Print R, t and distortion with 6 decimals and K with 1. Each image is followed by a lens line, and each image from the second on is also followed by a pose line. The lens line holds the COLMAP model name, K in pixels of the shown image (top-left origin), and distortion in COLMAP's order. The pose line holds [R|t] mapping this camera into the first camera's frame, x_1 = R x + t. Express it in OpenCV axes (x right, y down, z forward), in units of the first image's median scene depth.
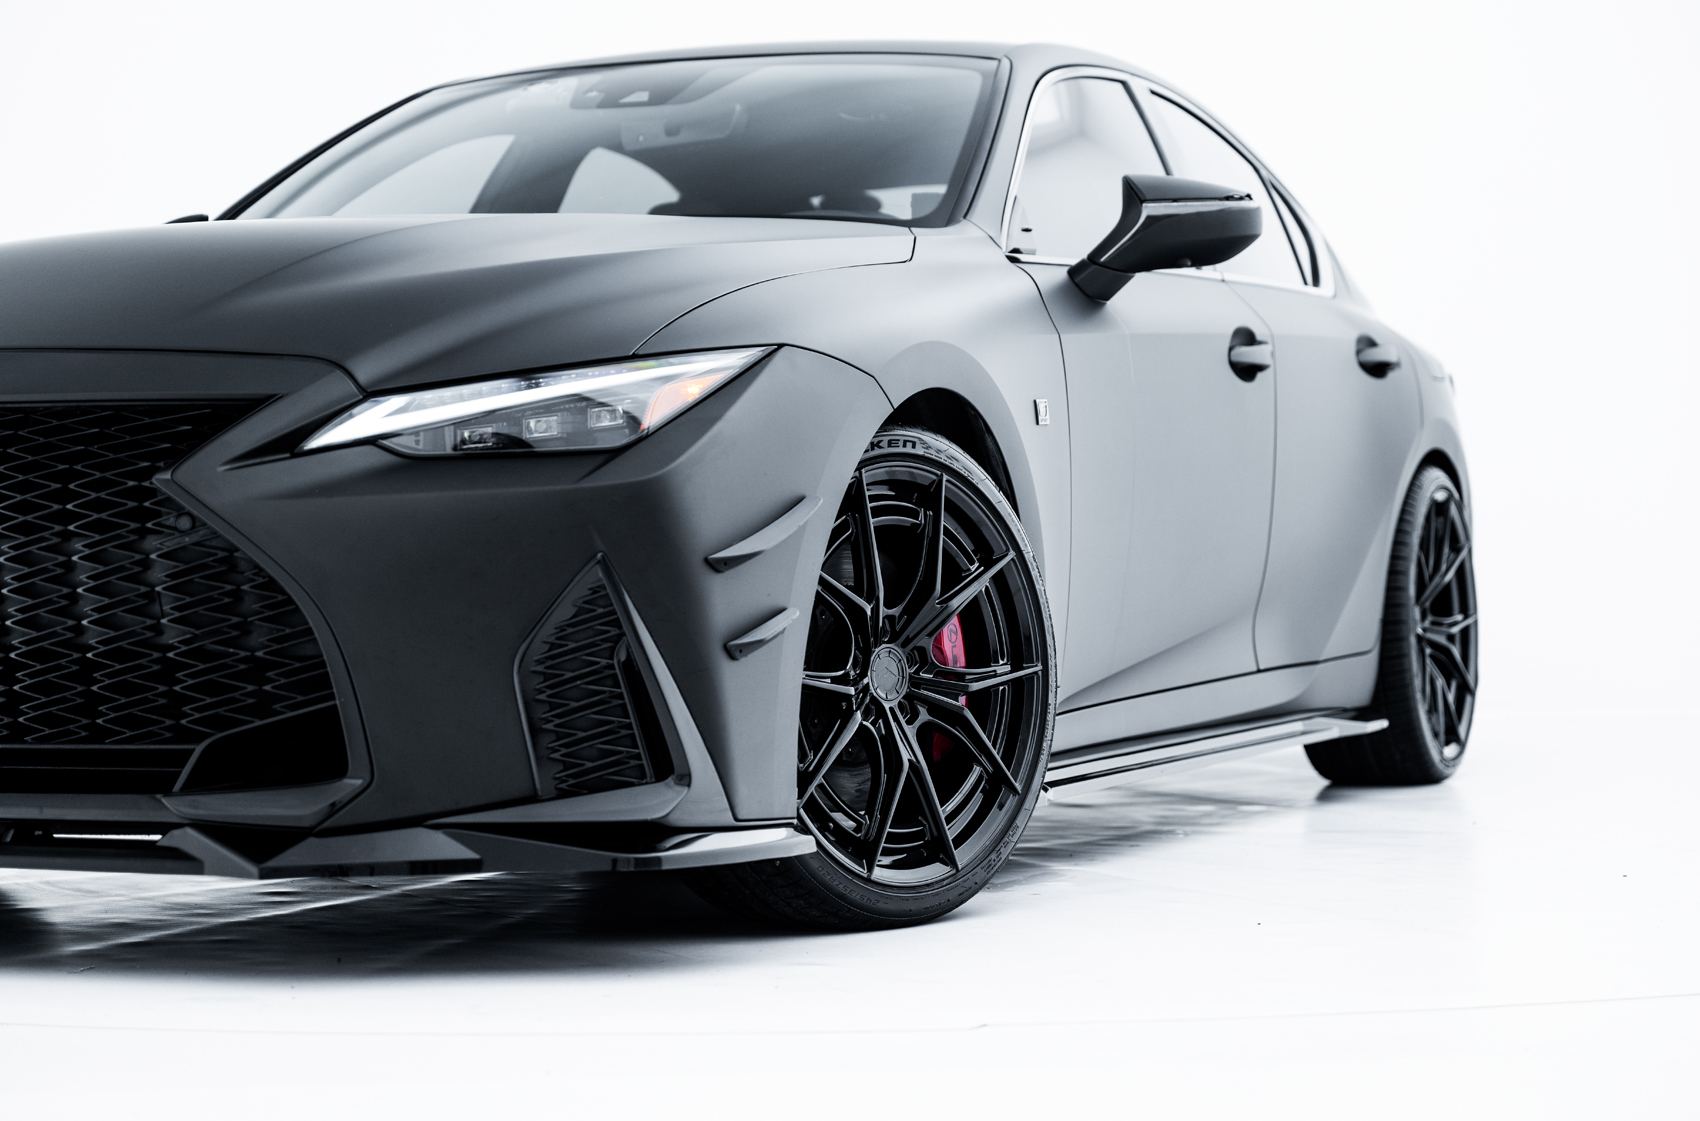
lens RADIAL K [[3410.0, 0, 850.0], [0, 3410.0, 560.5], [0, 0, 1]] dist [-0.004794, 0.024369]
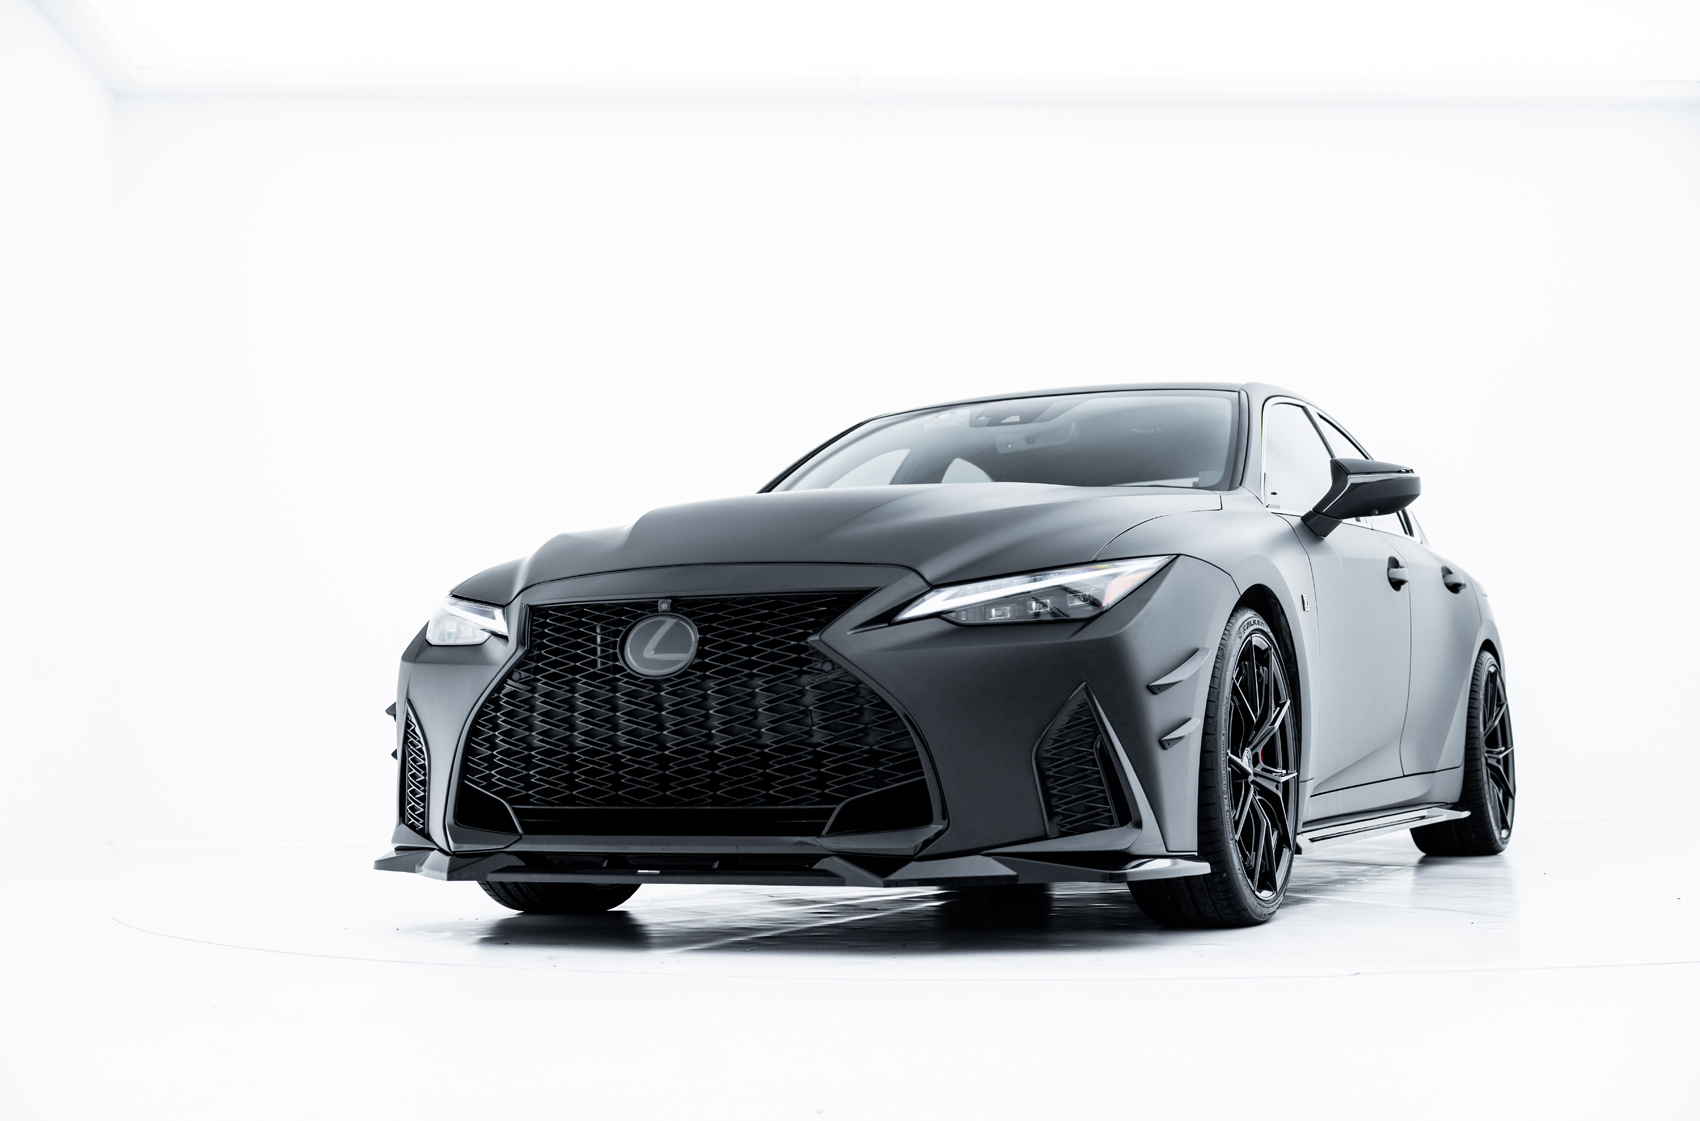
lens RADIAL K [[2188.7, 0, 850.0], [0, 2188.7, 560.5], [0, 0, 1]] dist [-0.008513, 0.003388]
pose [[0.998832, -0.016432, -0.045440, -0.121452], [0.012328, 0.995940, -0.089174, 0.027898], [0.046721, 0.088509, 0.994979, -0.029176]]
